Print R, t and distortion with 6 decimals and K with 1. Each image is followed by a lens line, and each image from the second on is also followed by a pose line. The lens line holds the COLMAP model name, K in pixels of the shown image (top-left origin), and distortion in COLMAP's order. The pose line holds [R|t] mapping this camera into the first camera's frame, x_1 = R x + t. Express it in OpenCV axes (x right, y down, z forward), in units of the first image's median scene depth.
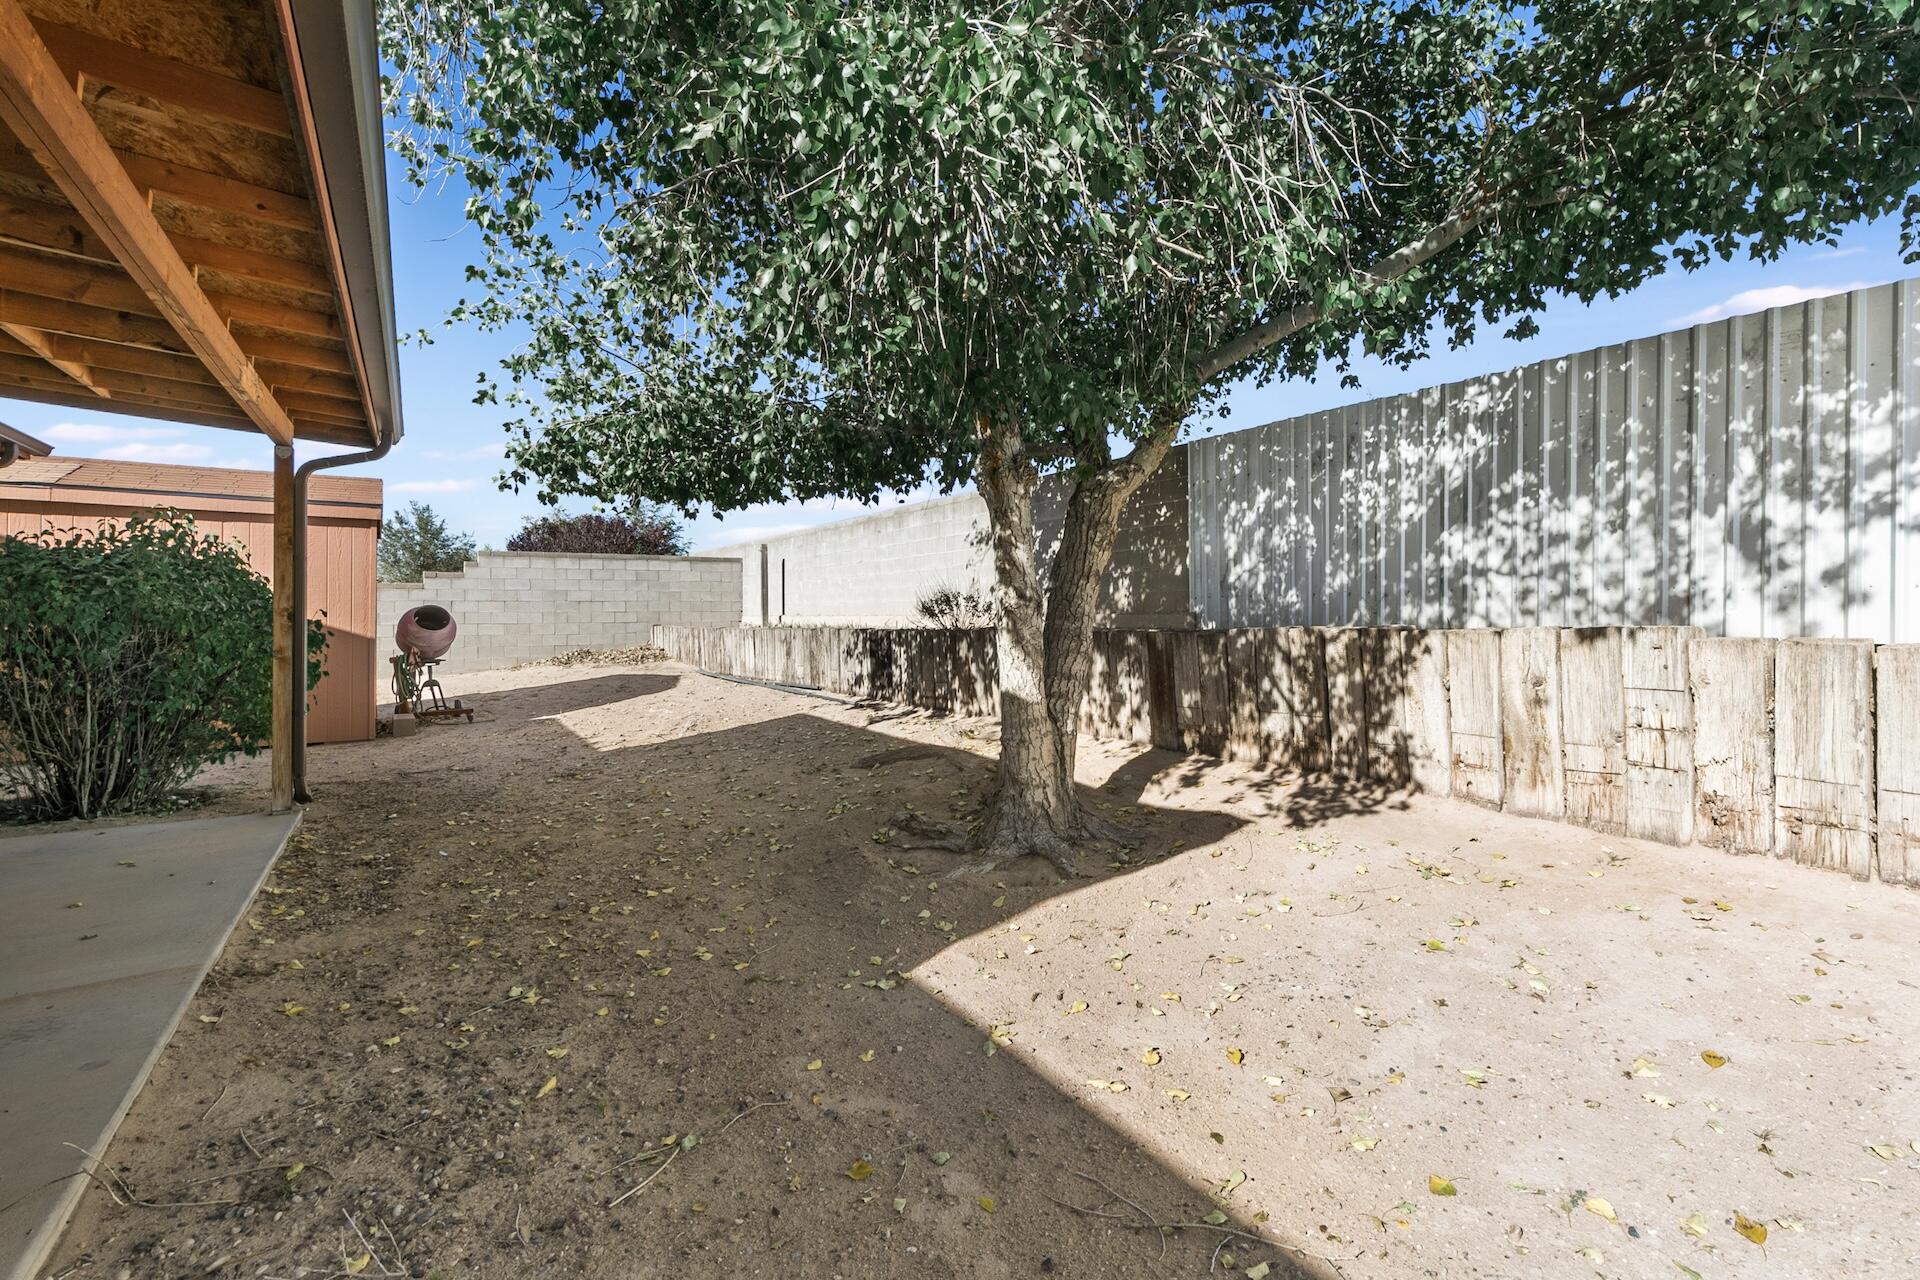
lens RADIAL K [[873.9, 0, 981.5], [0, 873.9, 597.8], [0, 0, 1]] dist [0.008901, 0.000141]
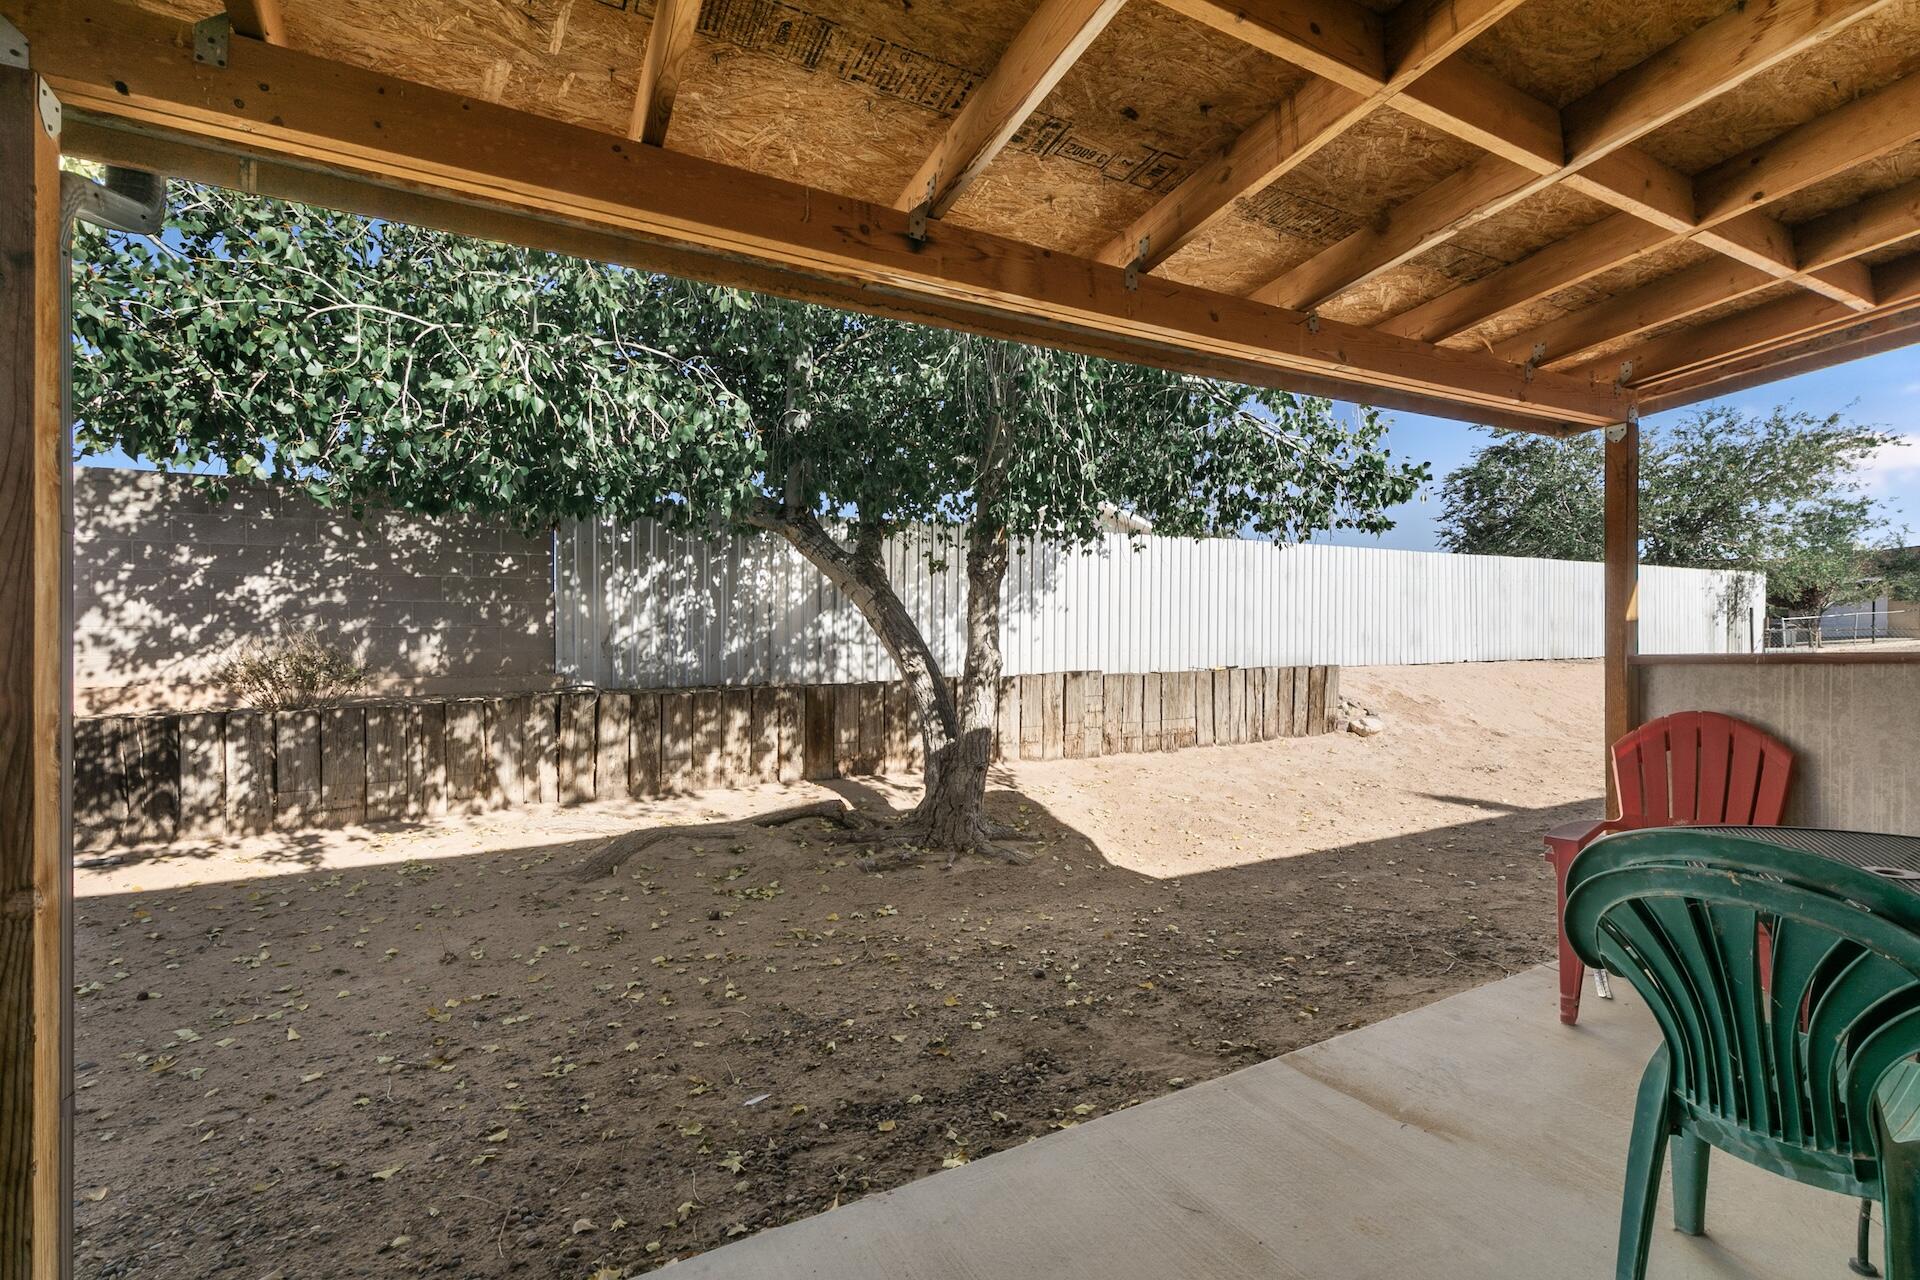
lens RADIAL K [[873.9, 0, 964.3], [0, 873.9, 650.7], [0, 0, 1]] dist [0.008901, 0.000141]
pose [[0.072963, 0.006171, 0.997316, -0.922780], [-0.000596, 0.999981, -0.006144, -0.003275], [-0.997334, -0.000146, 0.072966, 0.637457]]
